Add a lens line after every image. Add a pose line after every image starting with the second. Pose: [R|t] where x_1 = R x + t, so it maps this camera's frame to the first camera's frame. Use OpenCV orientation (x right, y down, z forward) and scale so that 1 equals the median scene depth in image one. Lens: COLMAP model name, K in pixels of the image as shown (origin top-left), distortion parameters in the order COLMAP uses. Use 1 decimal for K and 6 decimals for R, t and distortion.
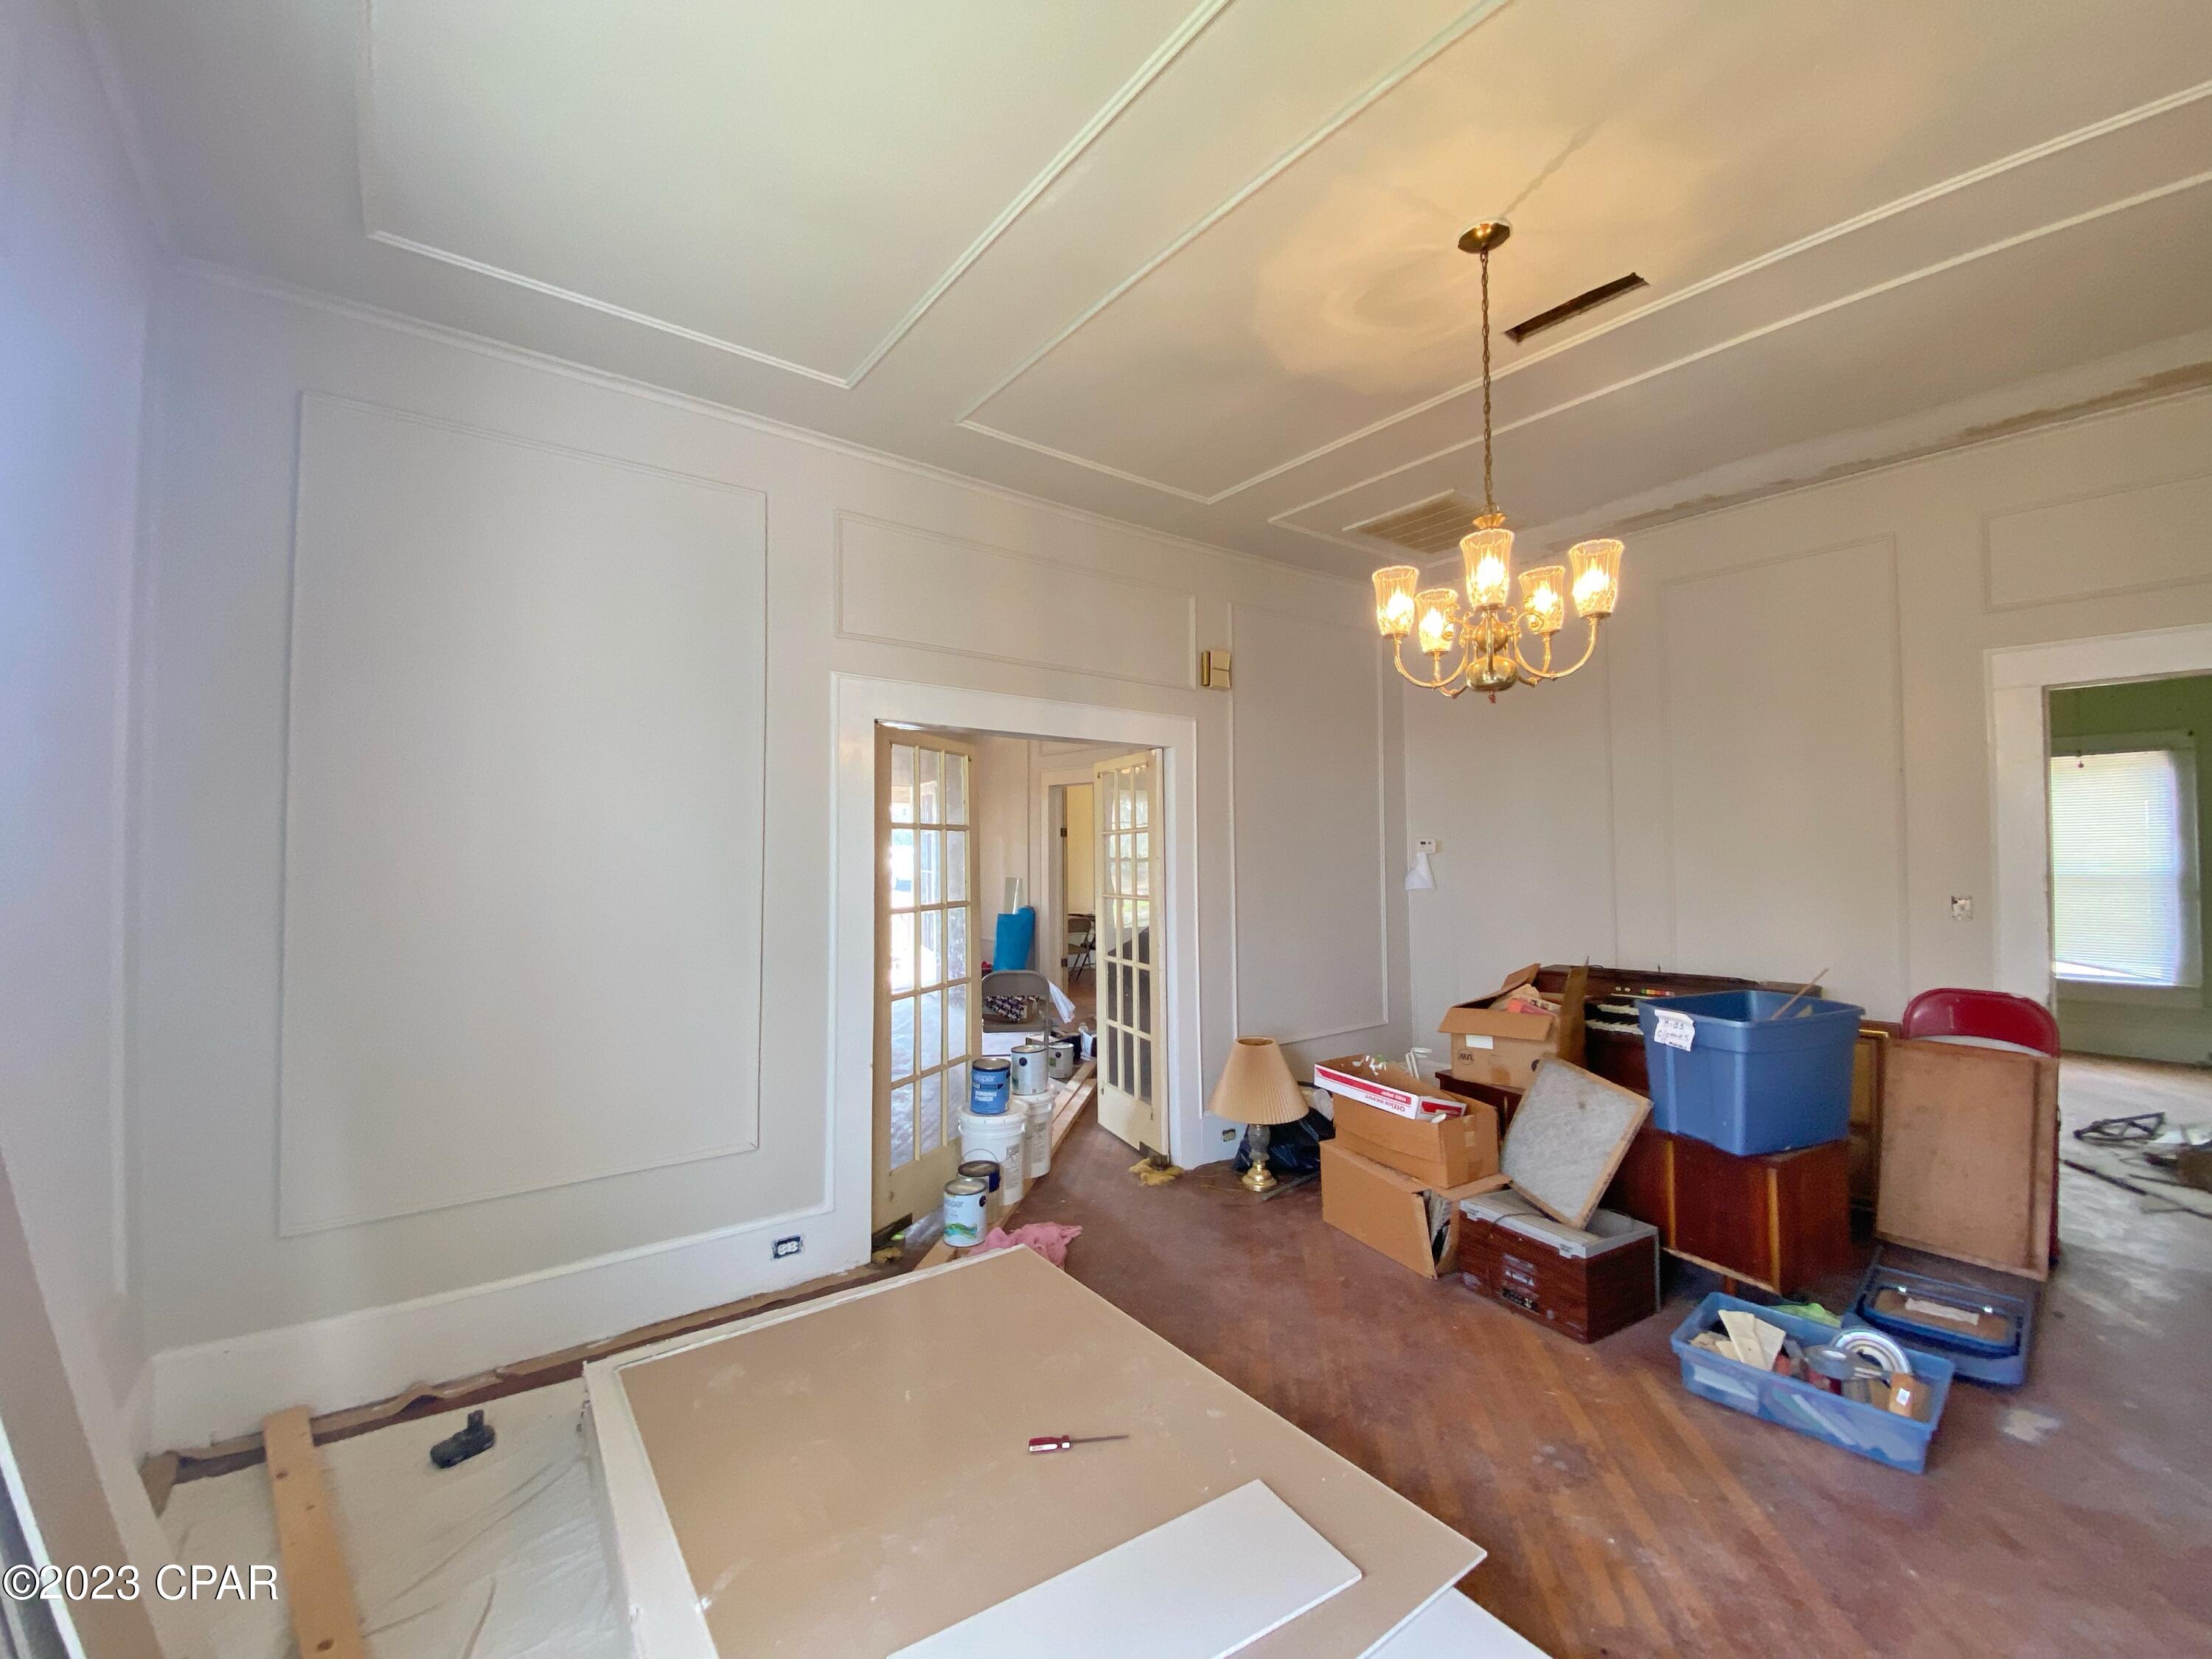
lens RADIAL K [[895.1, 0, 1095.4], [0, 895.1, 823.5], [0, 0, 1]] dist [0.012092, -0.014496]
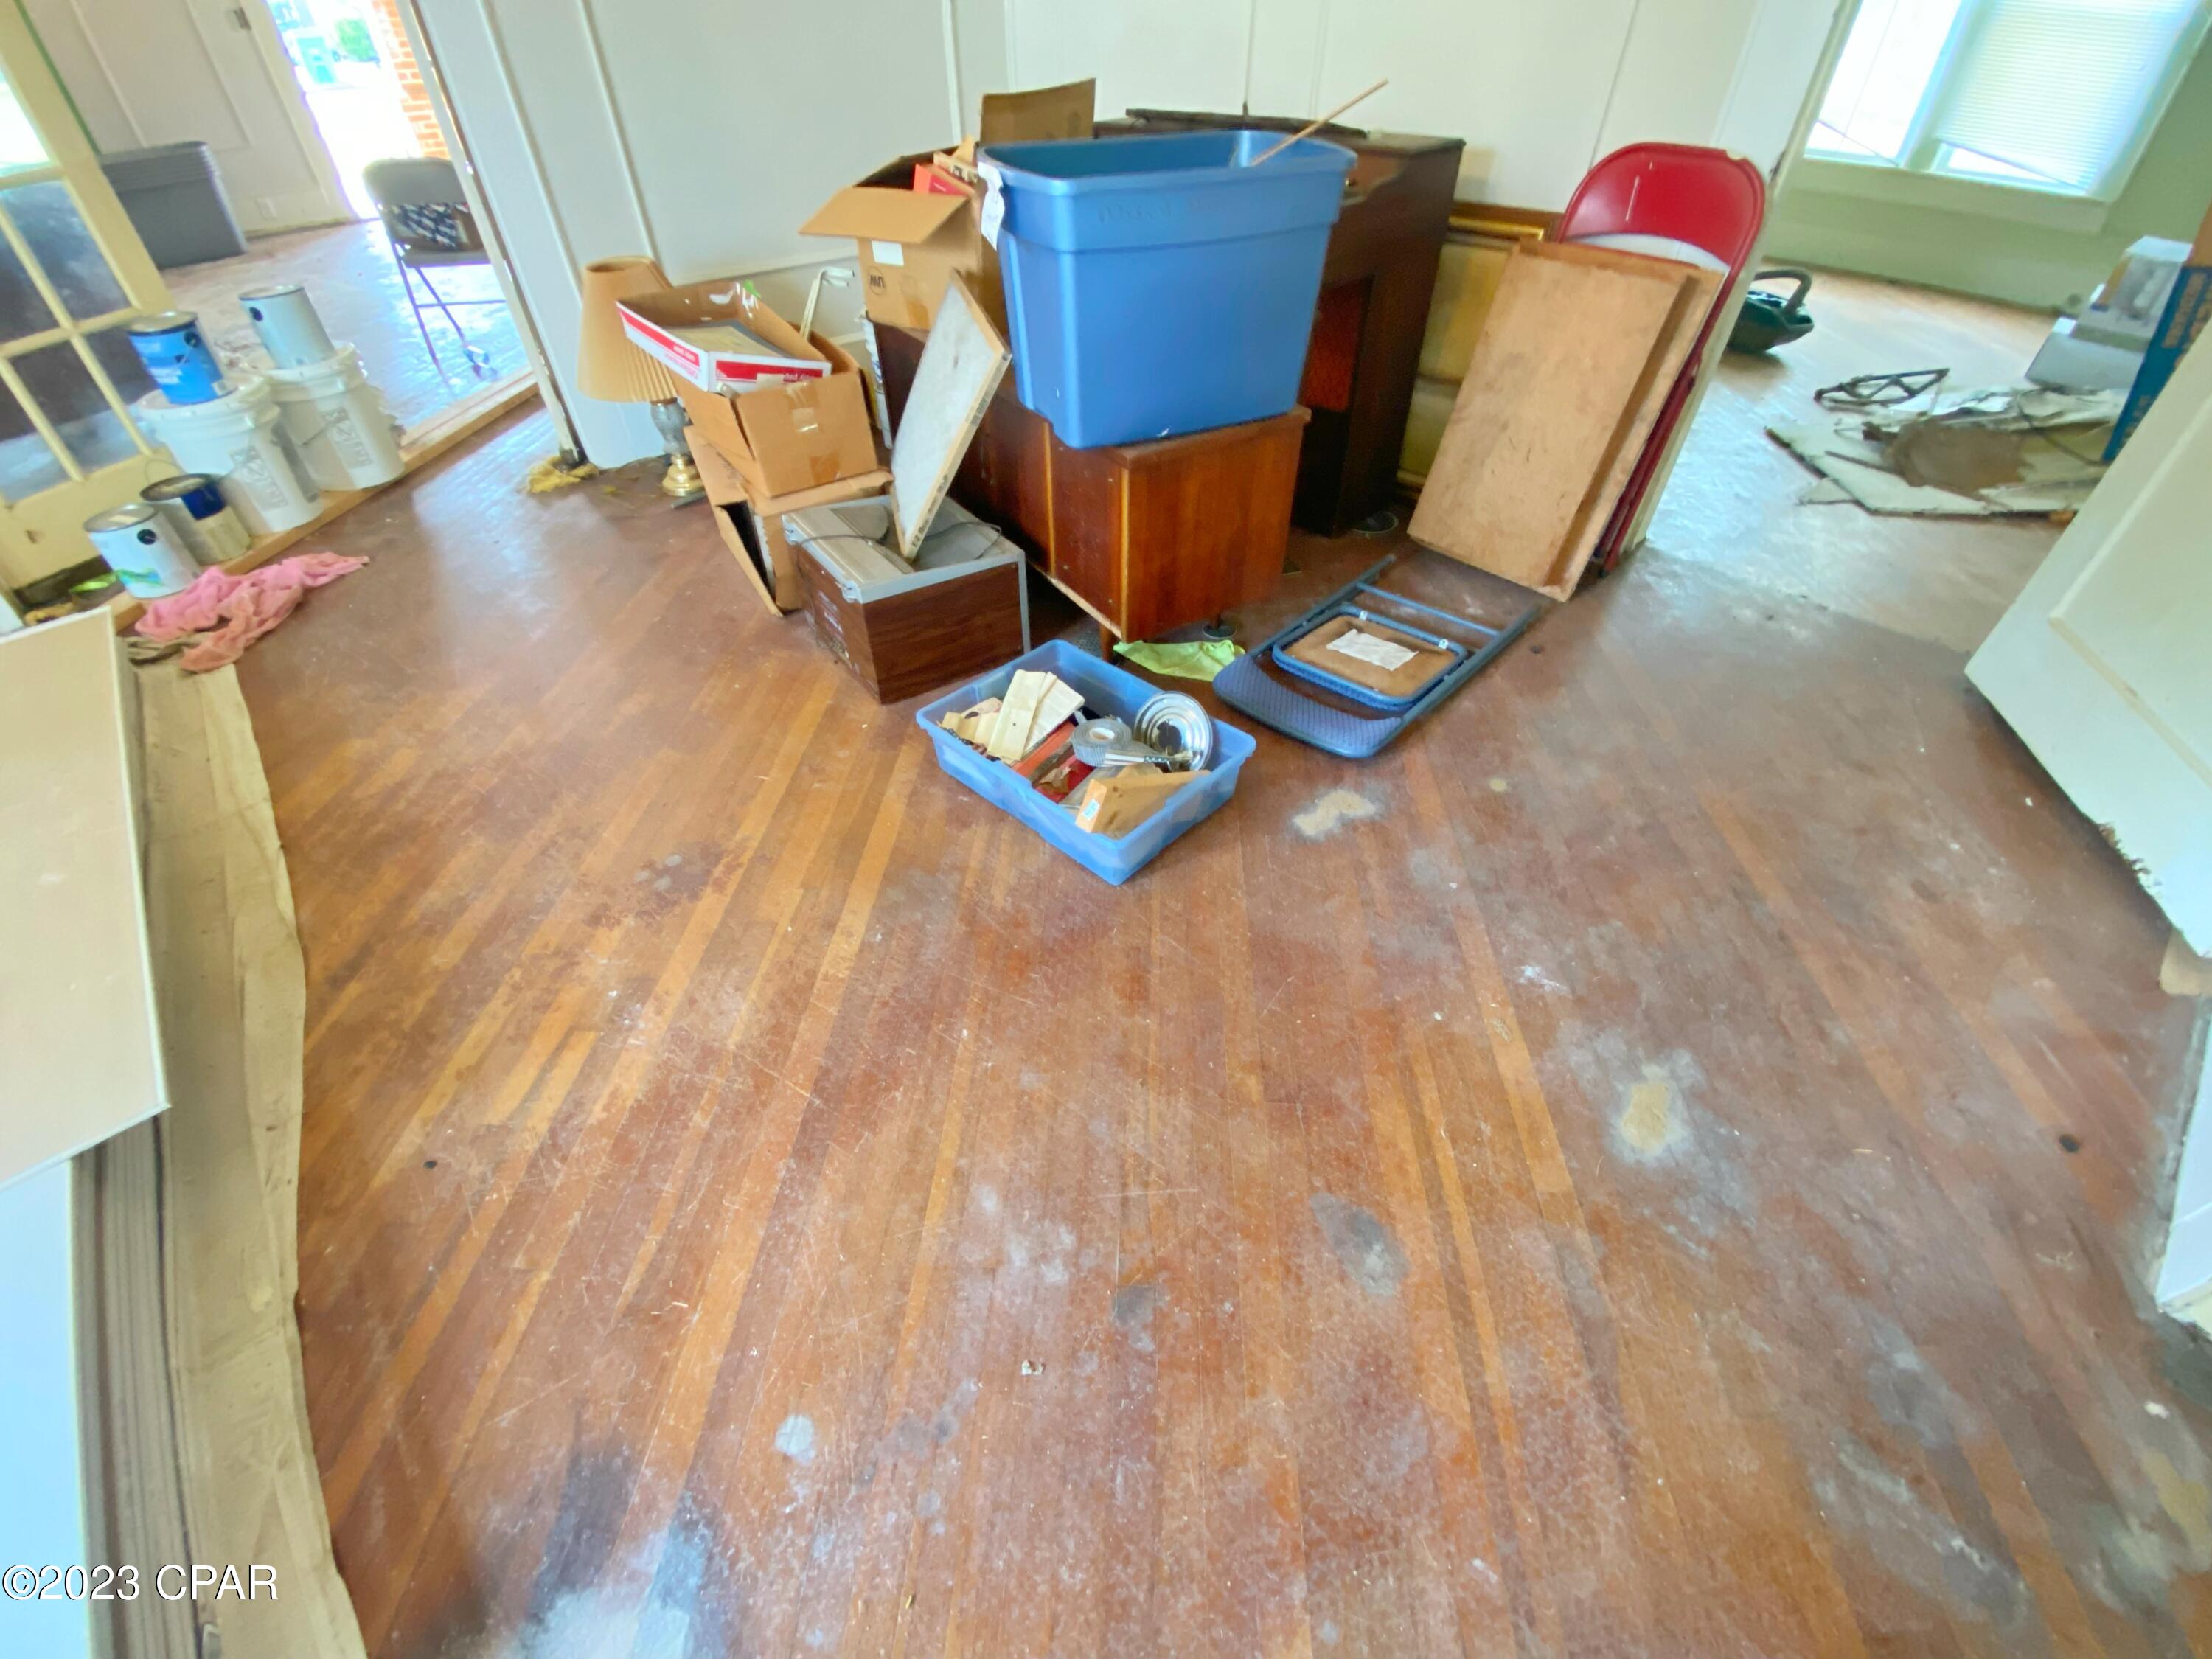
lens RADIAL K [[925.3, 0, 1084.6], [0, 925.3, 822.3], [0, 0, 1]] dist [-0.014707, -0.003204]
pose [[0.996445, -0.053996, 0.064666, 0.471930], [-0.005806, 0.721747, 0.692132, 0.085874], [-0.084045, -0.690047, 0.718868, 0.263007]]
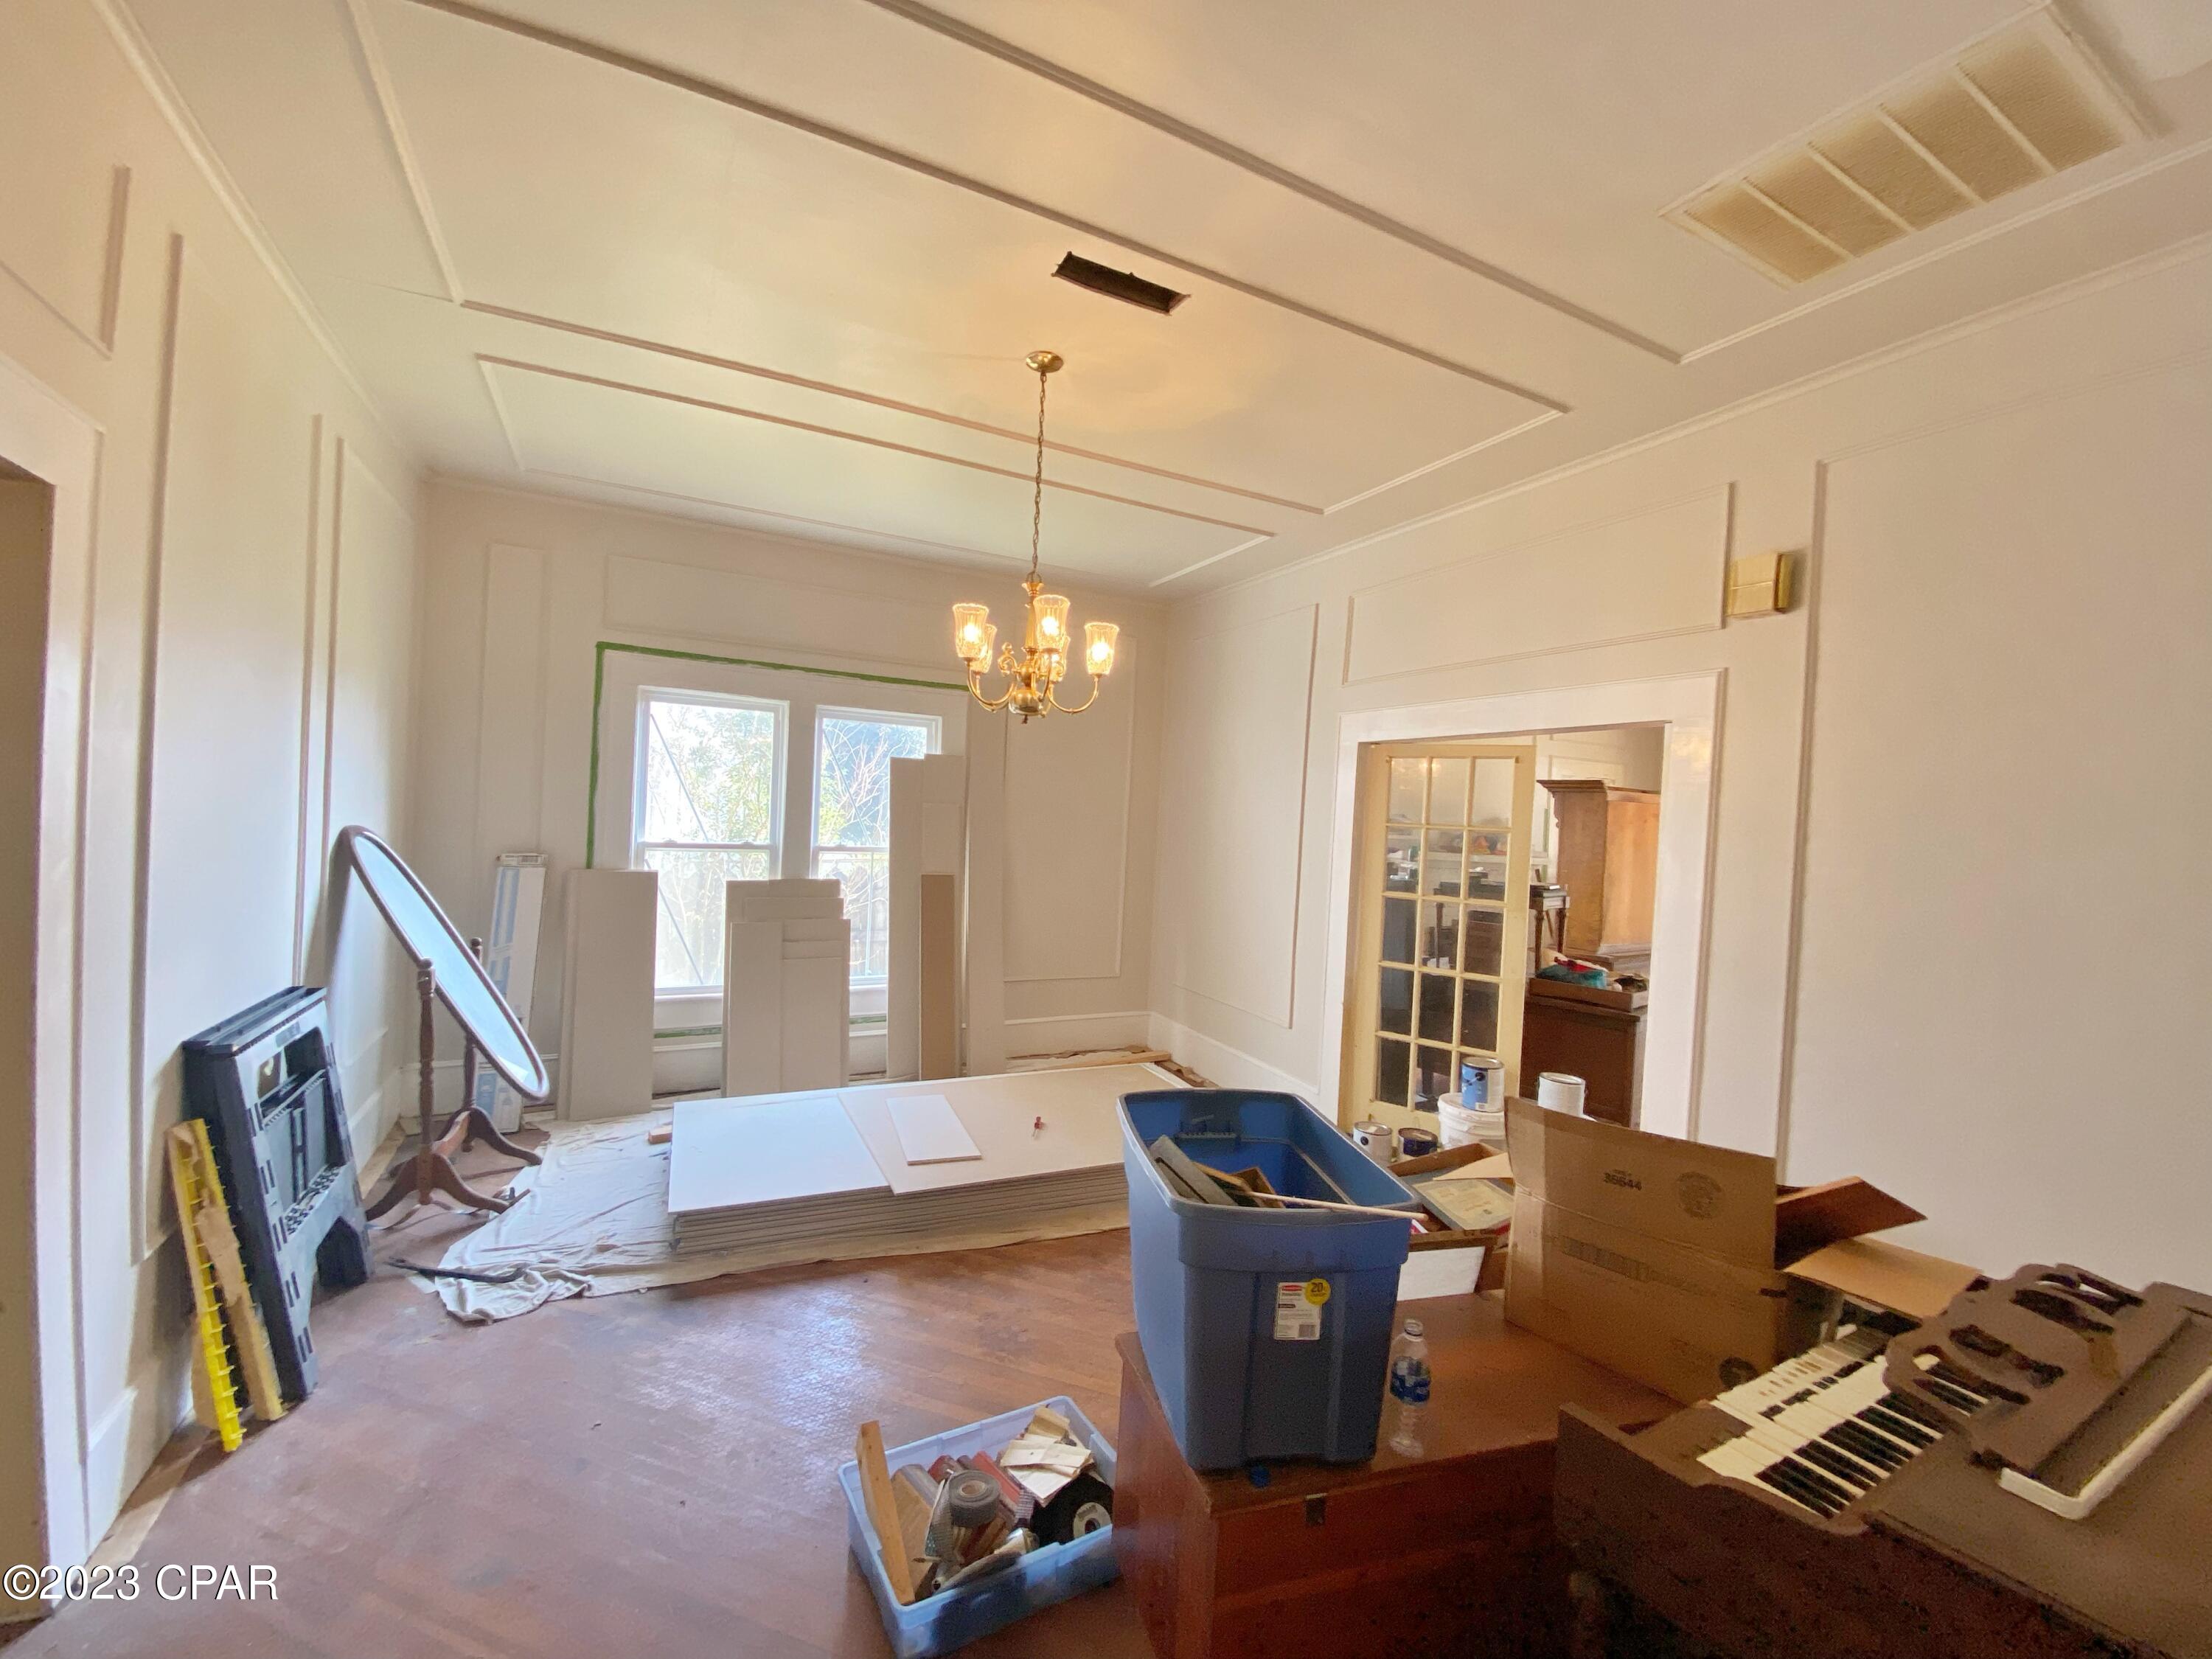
lens RADIAL K [[895.1, 0, 1104.8], [0, 895.1, 828.4], [0, 0, 1]] dist [0.012092, -0.014496]
pose [[-0.161402, 0.012172, -0.986814, 0.969019], [-0.018471, 0.999712, 0.015352, -0.002231], [0.986716, 0.020705, -0.161131, 0.750311]]
